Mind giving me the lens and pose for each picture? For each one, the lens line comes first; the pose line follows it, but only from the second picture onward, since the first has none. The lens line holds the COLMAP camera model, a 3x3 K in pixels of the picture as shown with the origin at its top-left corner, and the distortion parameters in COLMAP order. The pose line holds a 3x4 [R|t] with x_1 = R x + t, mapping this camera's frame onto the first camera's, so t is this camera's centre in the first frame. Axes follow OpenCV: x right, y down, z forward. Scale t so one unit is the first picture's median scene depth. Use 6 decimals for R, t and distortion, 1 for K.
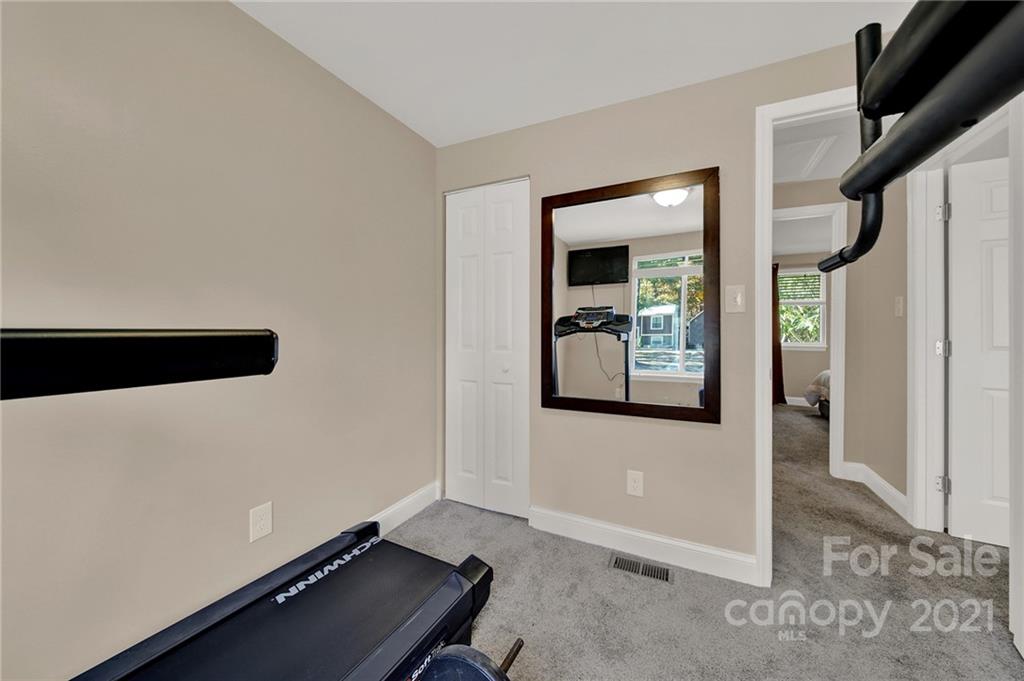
lens RADIAL K [[371.6, 0, 518.5], [0, 371.6, 334.5], [0, 0, 1]] dist [-0.002529, 0.000077]
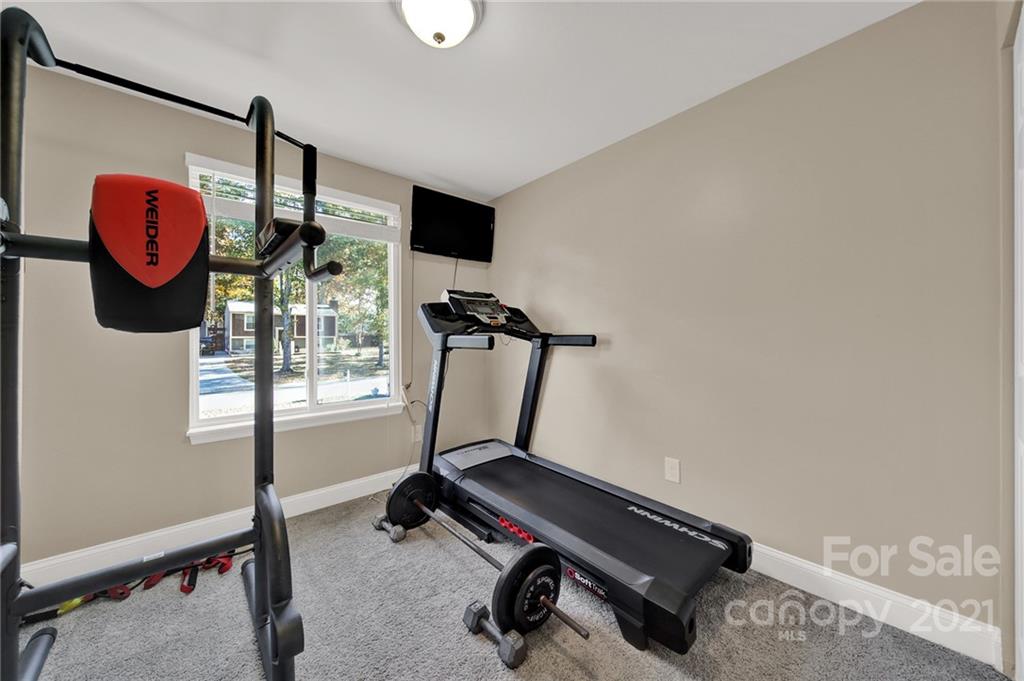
lens RADIAL K [[371.6, 0, 519.5], [0, 371.6, 337.7], [0, 0, 1]] dist [-0.002529, 0.000077]
pose [[-0.390151, 0.001732, -0.920749, 0.851349], [-0.004303, 0.999984, 0.003704, -0.010660], [0.920741, 0.005407, -0.390137, 1.009153]]
